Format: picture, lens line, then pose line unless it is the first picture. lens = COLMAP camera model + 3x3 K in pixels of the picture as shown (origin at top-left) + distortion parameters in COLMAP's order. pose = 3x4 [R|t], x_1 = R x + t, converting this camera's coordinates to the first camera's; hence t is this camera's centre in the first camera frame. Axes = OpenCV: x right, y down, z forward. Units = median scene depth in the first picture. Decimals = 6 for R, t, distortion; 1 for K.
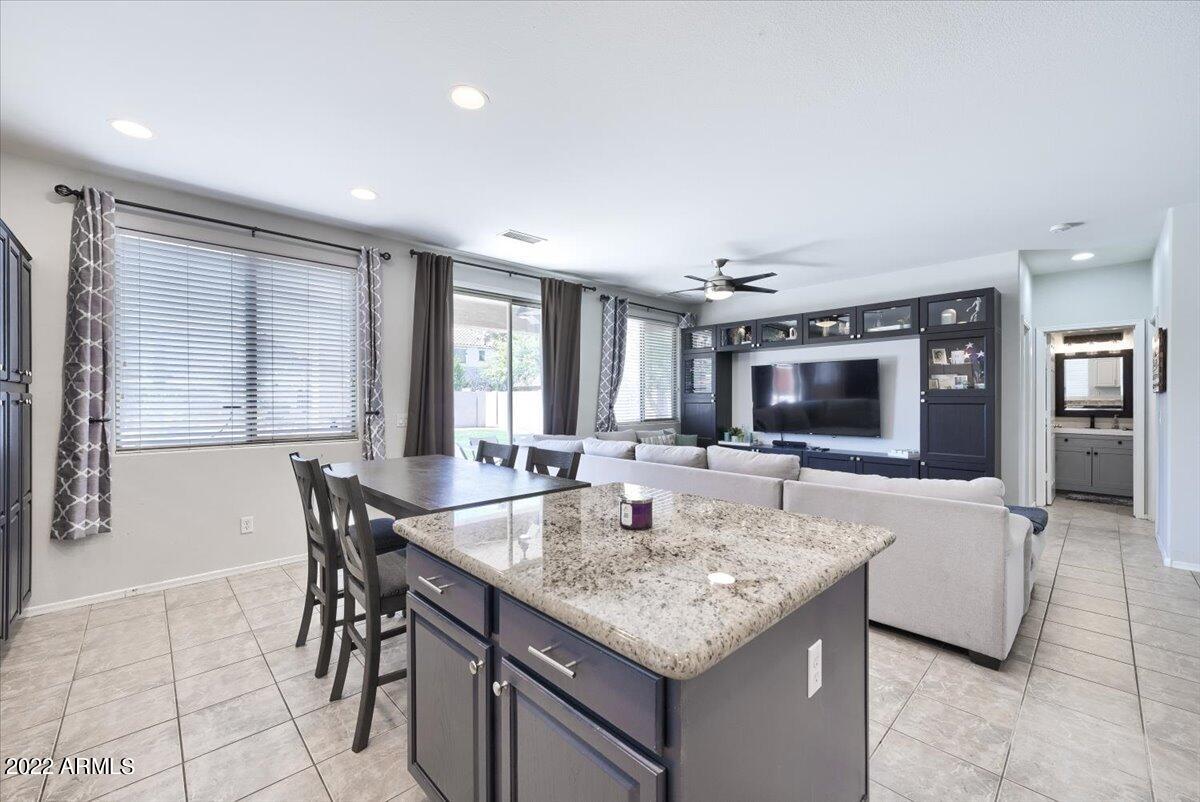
lens RADIAL K [[486.9, 0, 599.9], [0, 486.9, 402.5], [0, 0, 1]] dist [0.000090, 0.000121]
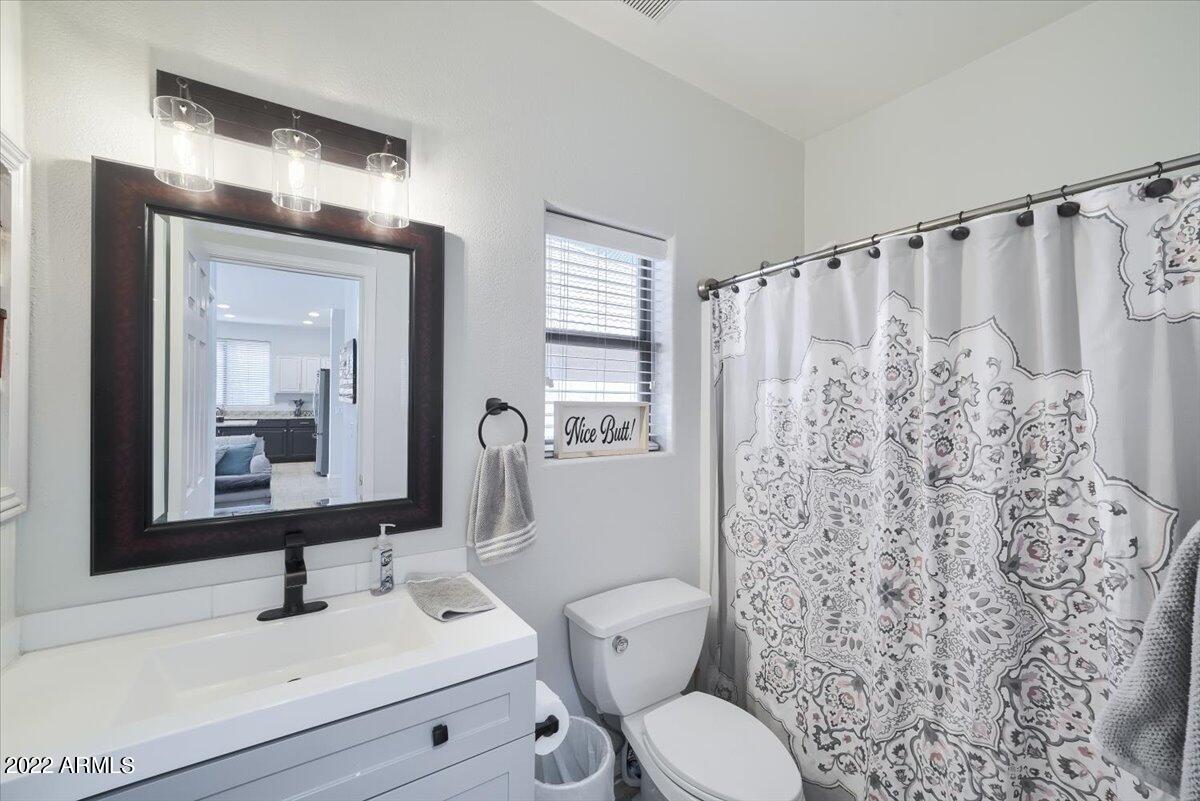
lens RADIAL K [[486.9, 0, 600.3], [0, 486.9, 402.4], [0, 0, 1]] dist [0.000090, 0.000121]
pose [[0.183155, 0.002759, 0.983080, 0.843675], [-0.001143, 0.999996, -0.002594, -0.024122], [-0.983083, -0.000649, 0.183157, 0.845403]]
